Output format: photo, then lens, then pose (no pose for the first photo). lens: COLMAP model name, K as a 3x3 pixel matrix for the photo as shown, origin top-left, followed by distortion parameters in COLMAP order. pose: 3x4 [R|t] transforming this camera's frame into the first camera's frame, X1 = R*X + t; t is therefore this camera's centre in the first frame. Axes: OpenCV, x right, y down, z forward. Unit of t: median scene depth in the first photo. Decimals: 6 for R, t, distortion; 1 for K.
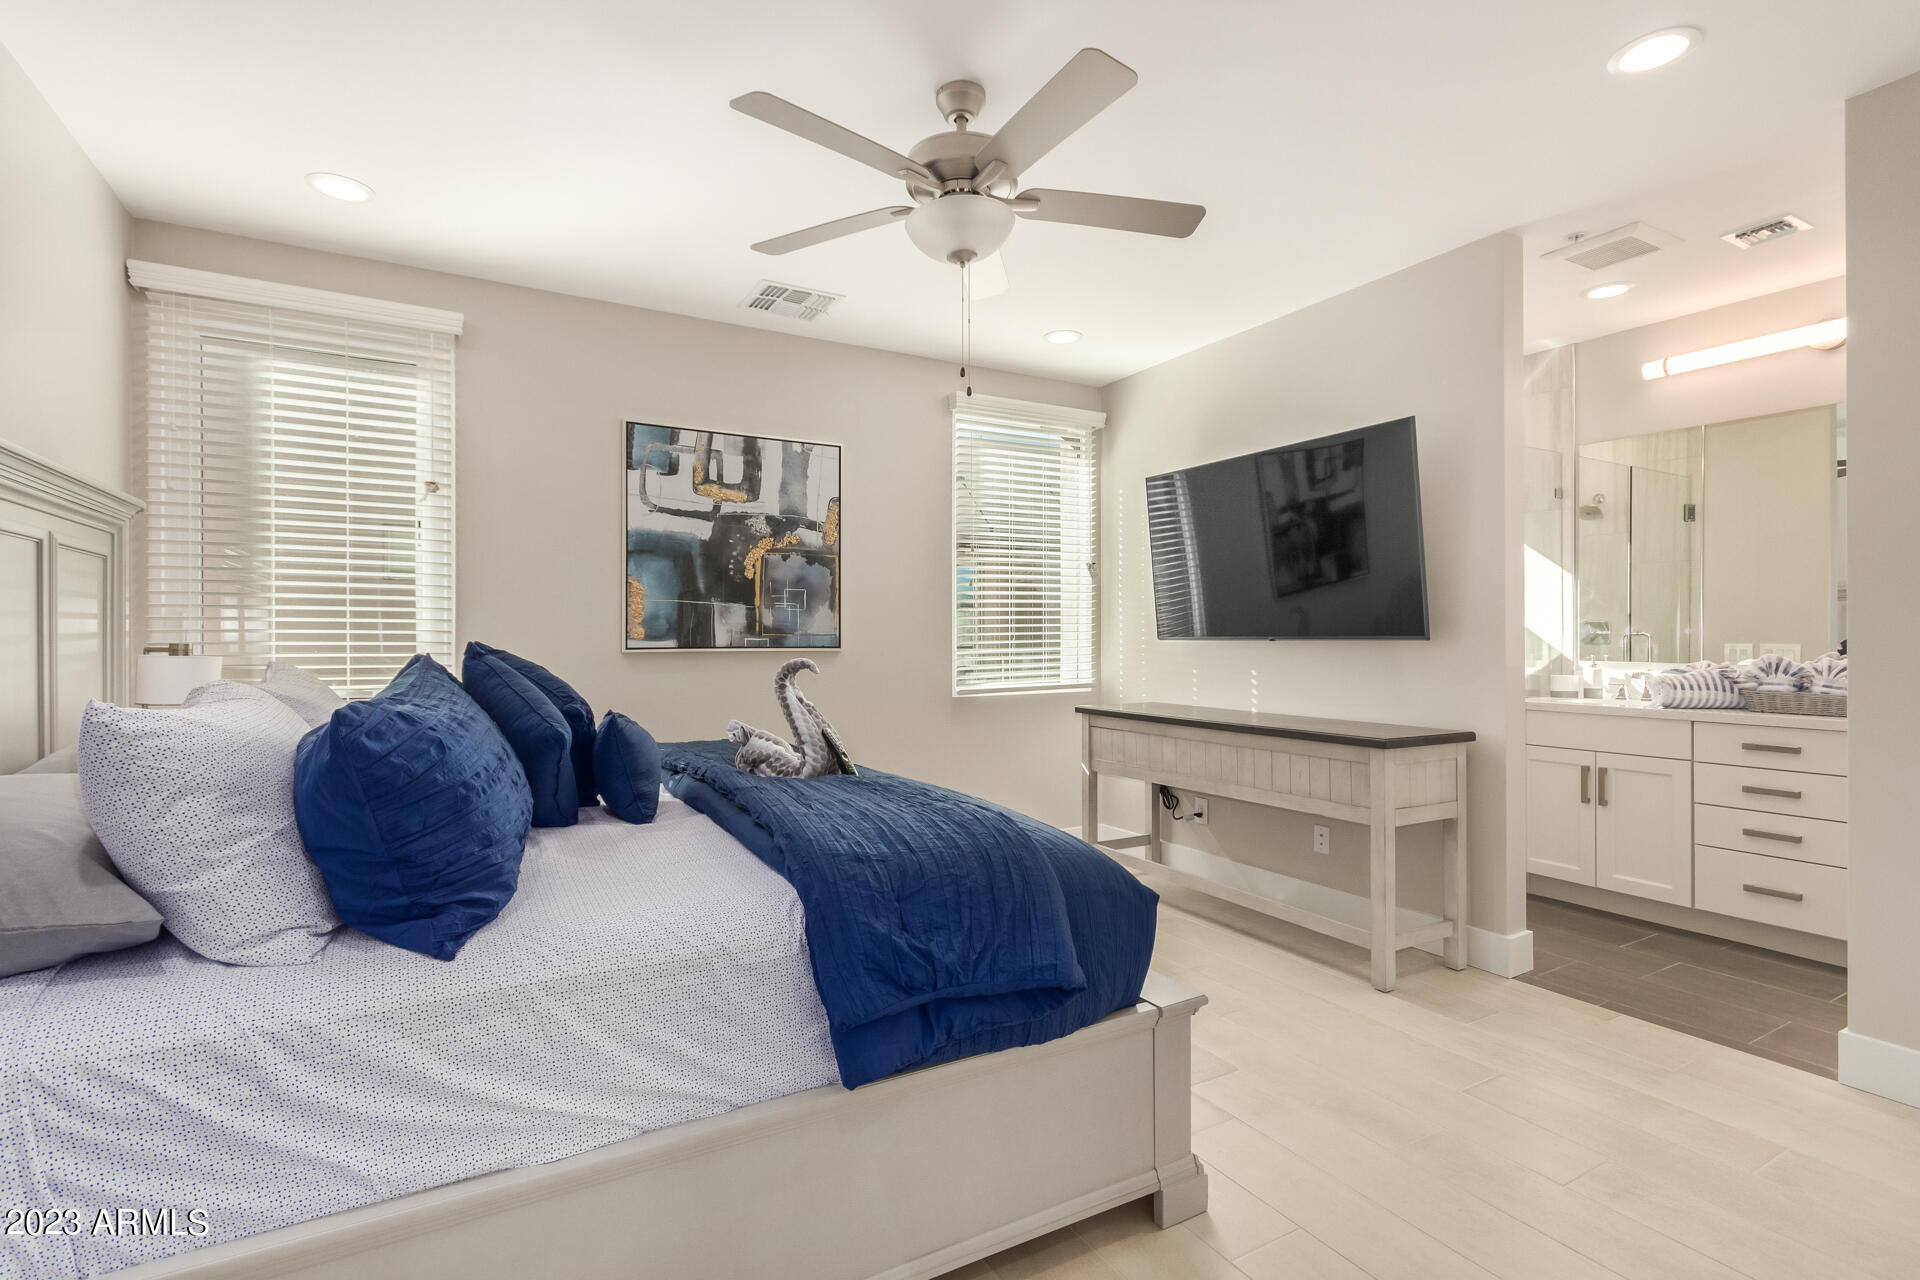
lens RADIAL K [[887.8, 0, 961.3], [0, 887.8, 632.8], [0, 0, 1]] dist [0.002408, -0.000187]
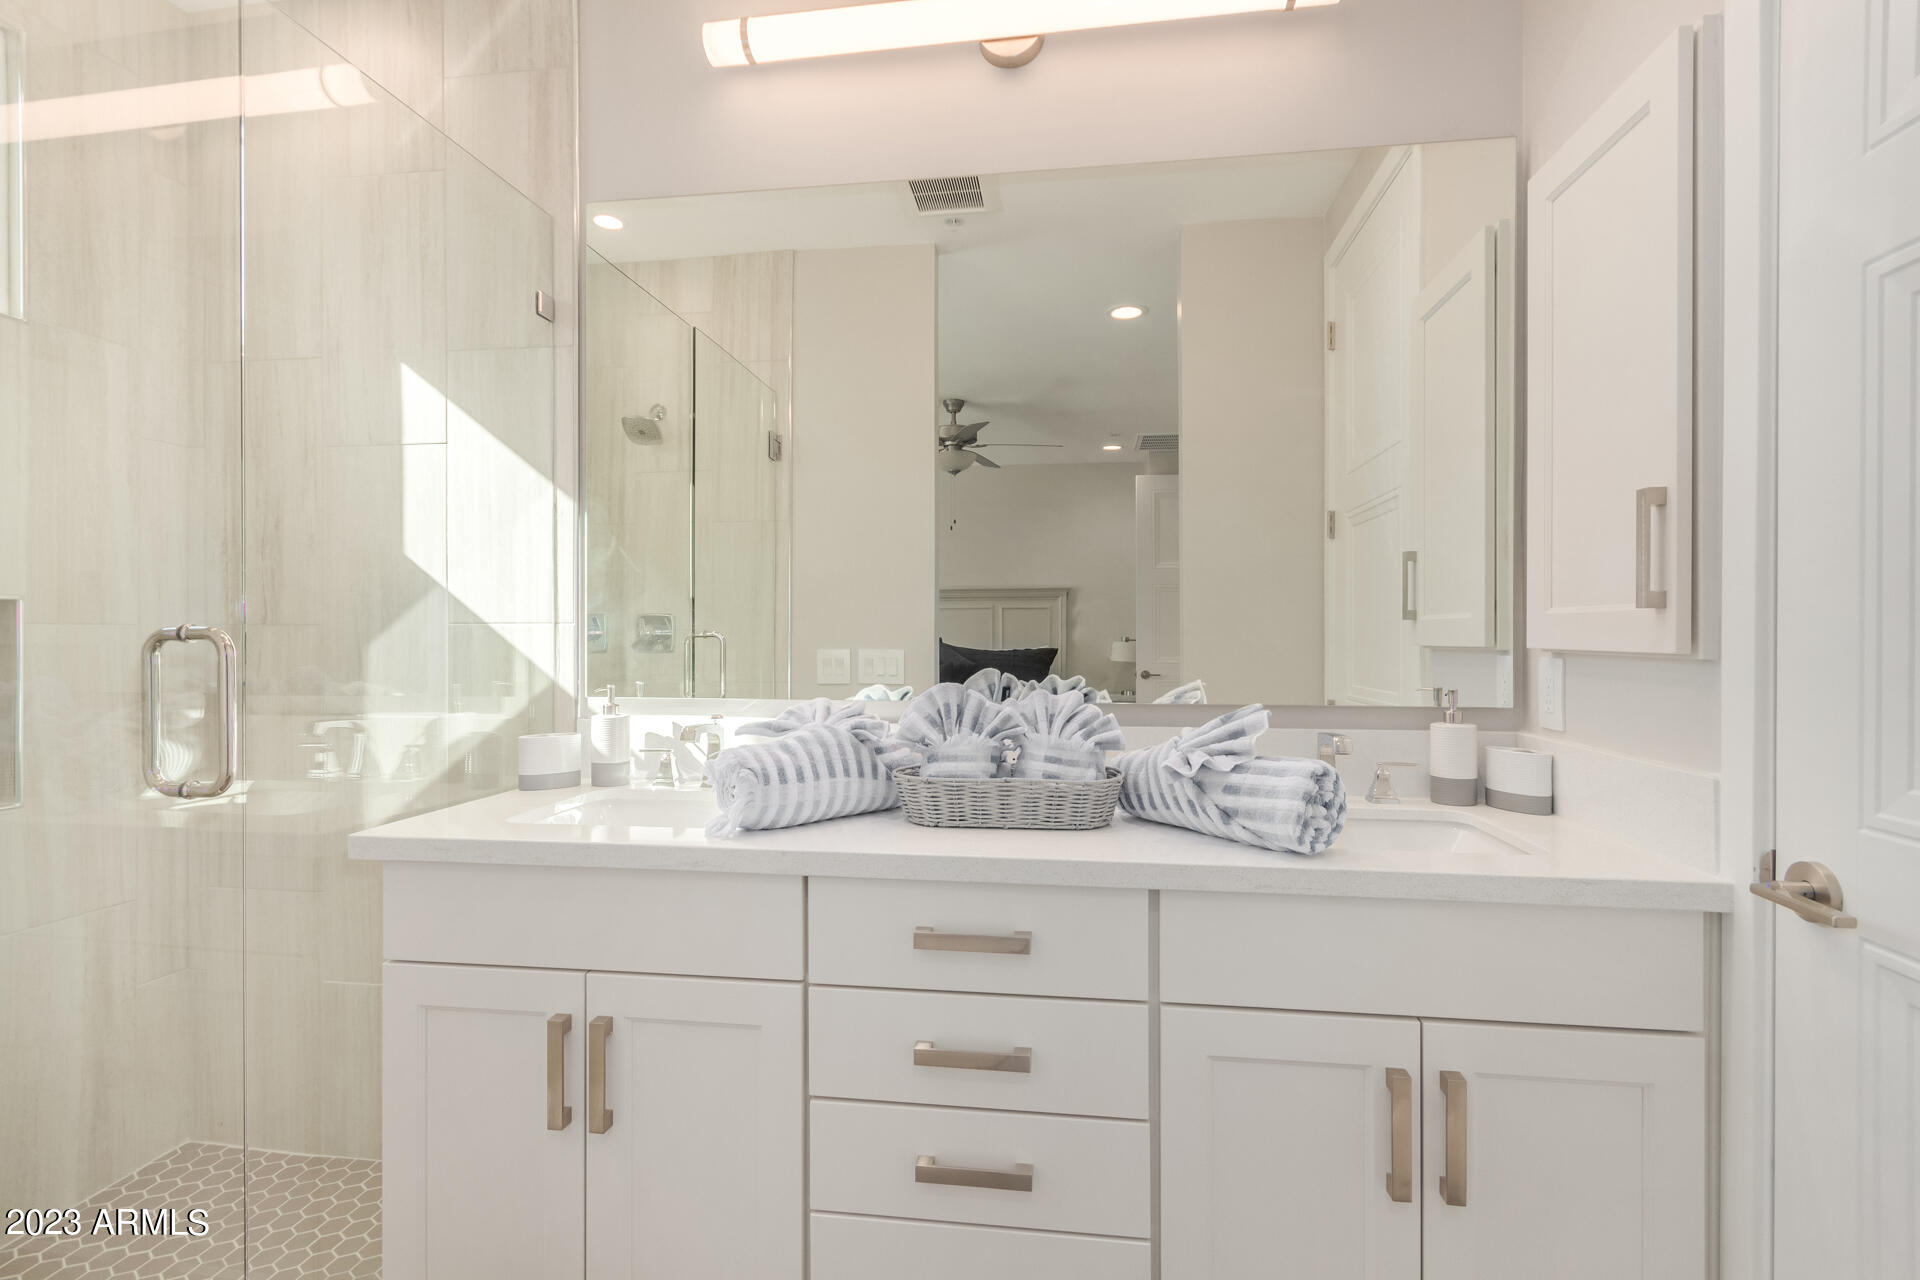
lens RADIAL K [[887.8, 0, 951.1], [0, 887.8, 639.4], [0, 0, 1]] dist [0.002408, -0.000187]
pose [[0.623632, -0.003780, 0.781709, 0.871941], [-0.000222, 0.999987, 0.005013, 0.001394], [-0.781718, -0.003300, 0.623623, 1.101355]]
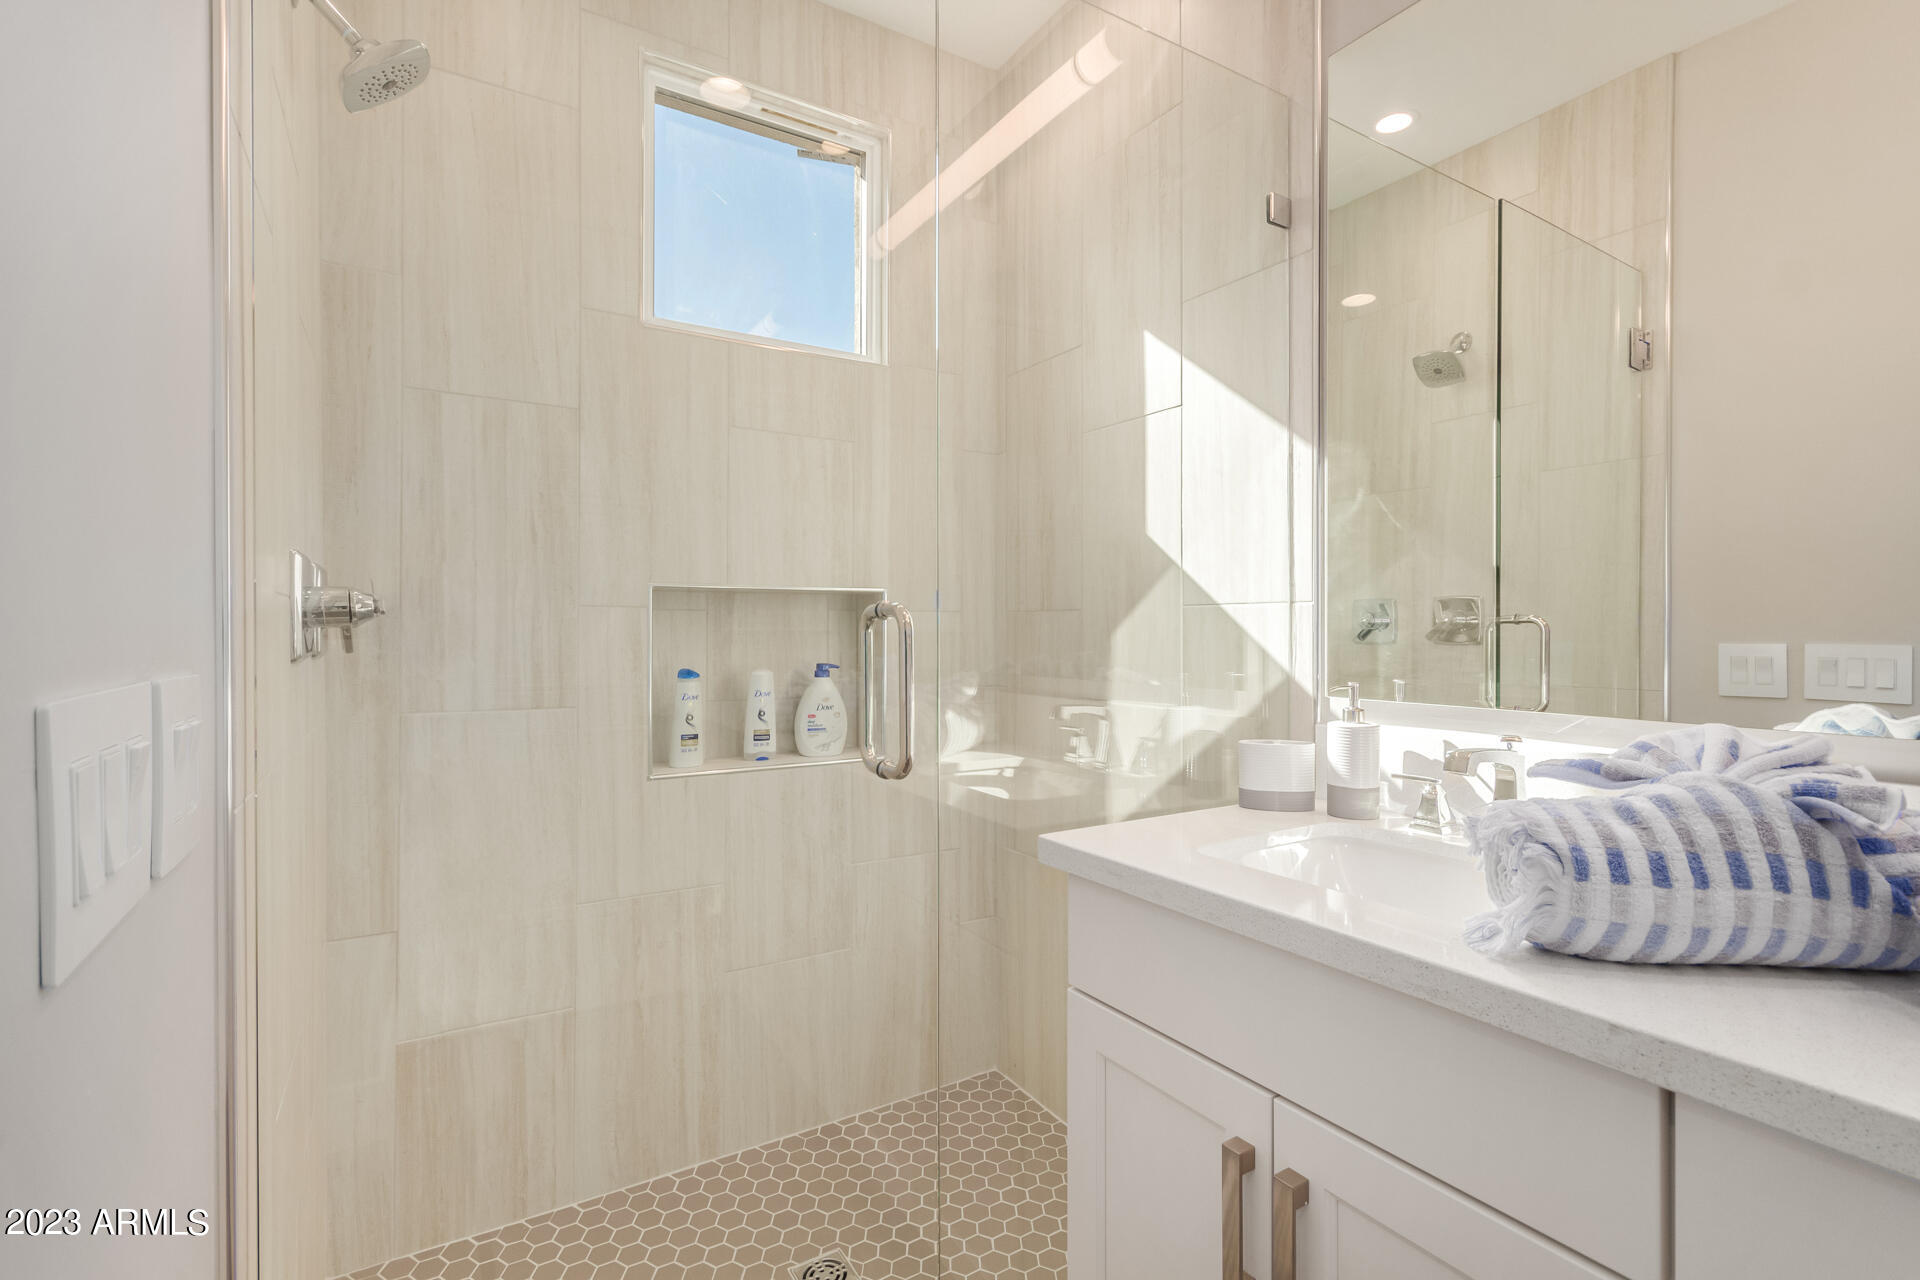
lens RADIAL K [[887.8, 0, 971.5], [0, 887.8, 629.2], [0, 0, 1]] dist [0.002408, -0.000187]
pose [[0.999033, 0.001281, 0.043942, 1.020314], [-0.001271, 0.999999, -0.000249, 0.010963], [-0.043942, 0.000193, 0.999034, 1.252325]]
